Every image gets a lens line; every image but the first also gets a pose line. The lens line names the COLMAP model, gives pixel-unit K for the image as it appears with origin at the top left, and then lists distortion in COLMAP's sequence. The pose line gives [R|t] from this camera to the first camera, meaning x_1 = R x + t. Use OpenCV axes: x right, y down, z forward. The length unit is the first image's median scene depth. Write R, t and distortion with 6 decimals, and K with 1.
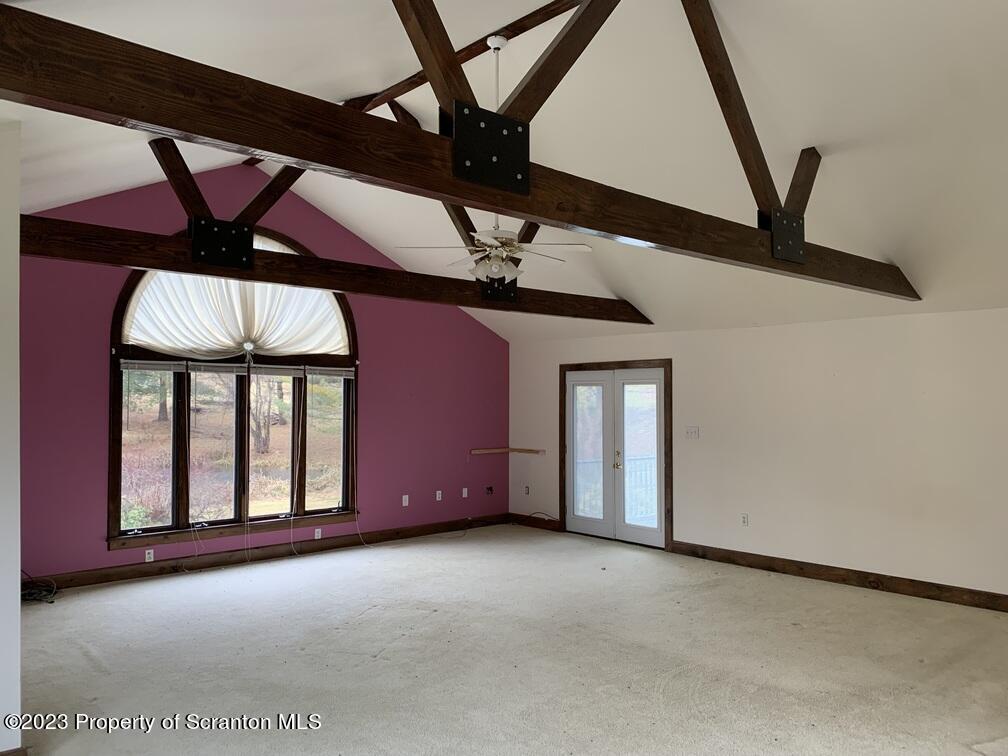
lens RADIAL K [[762.3, 0, 492.5], [0, 762.3, 375.1], [0, 0, 1]] dist [0.093245, -0.159941]
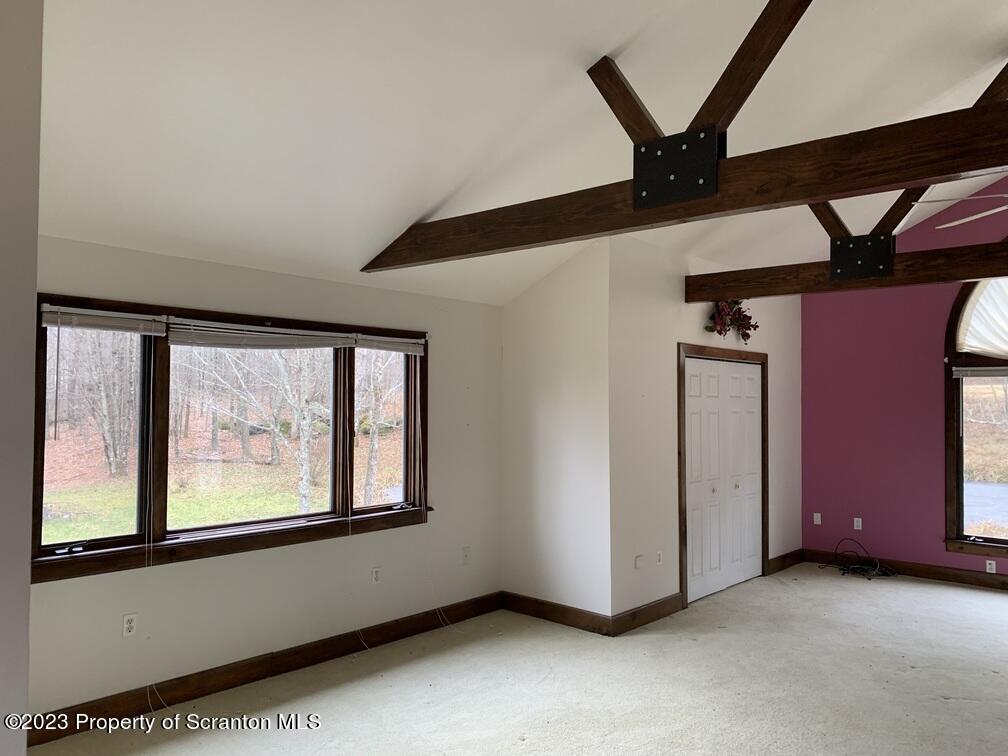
lens RADIAL K [[763.4, 0, 504.0], [0, 763.4, 378.0], [0, 0, 1]] dist [0.080108, -0.119606]
pose [[0.117644, -0.034286, -0.992464, 0.419453], [0.021142, 0.999264, -0.032015, 0.012580], [0.992831, -0.017216, 0.118282, 0.252705]]
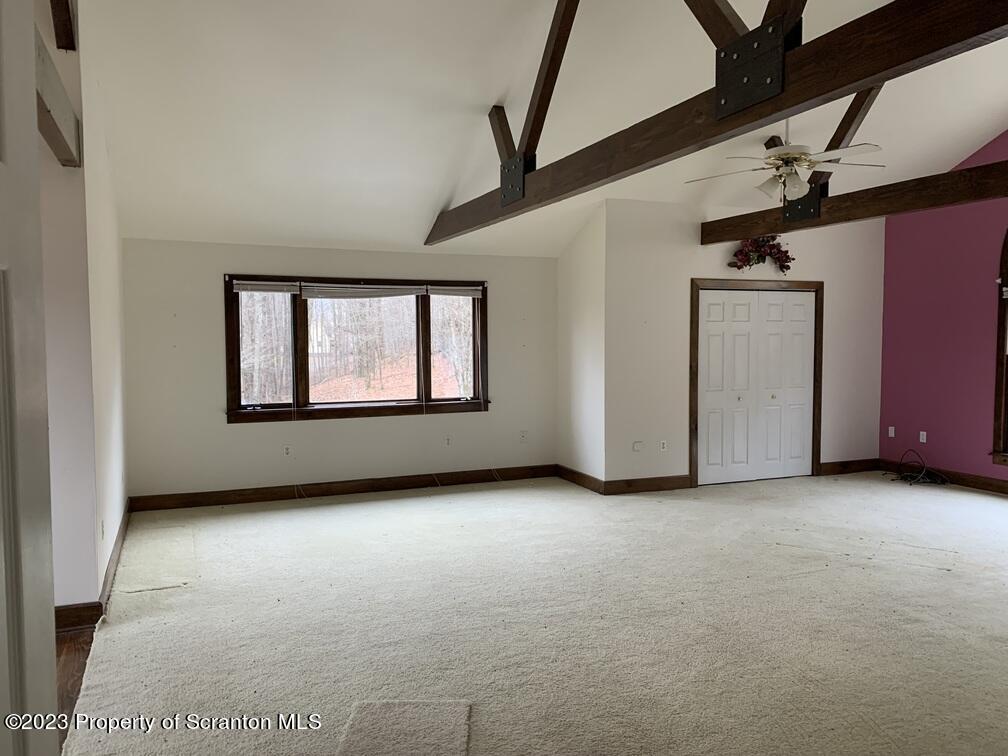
lens RADIAL K [[763.4, 0, 504.0], [0, 763.4, 378.0], [0, 0, 1]] dist [0.080108, -0.119606]
pose [[-0.327924, 0.052685, -0.943234, 0.673385], [0.031393, 0.998500, 0.044858, 0.030583], [0.944182, -0.014901, -0.329086, 0.623539]]
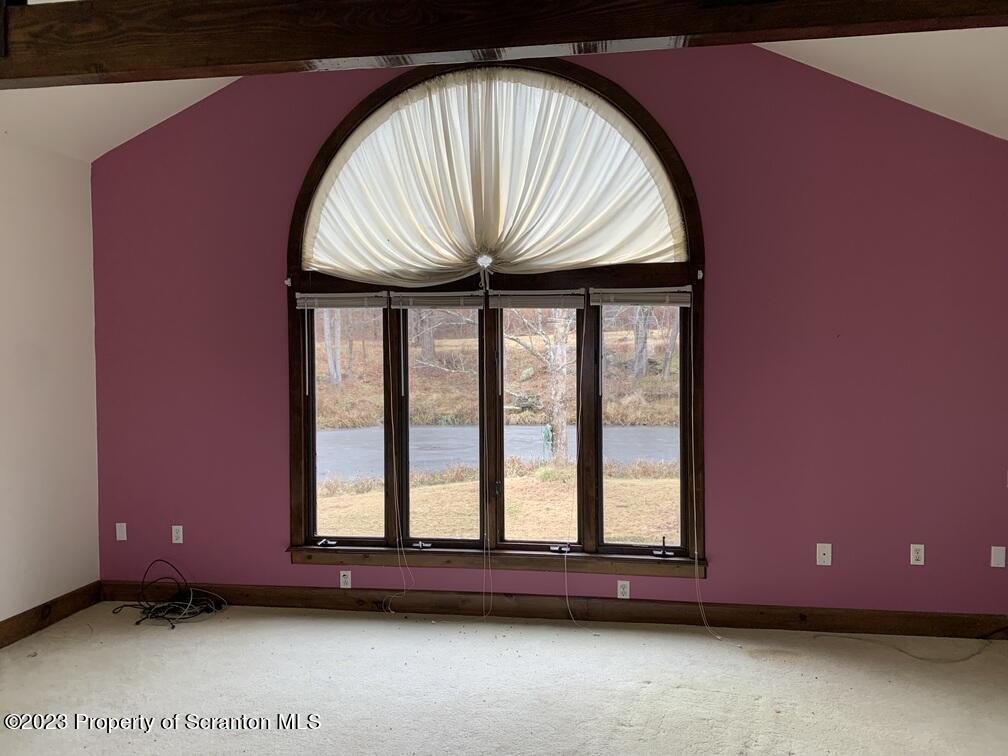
lens RADIAL K [[763.4, 0, 504.0], [0, 763.4, 378.0], [0, 0, 1]] dist [0.080108, -0.119606]
pose [[0.638873, 0.012020, -0.769218, 0.151776], [0.033779, 0.998475, 0.043658, 0.028299], [0.768570, -0.053875, 0.637493, 0.622490]]
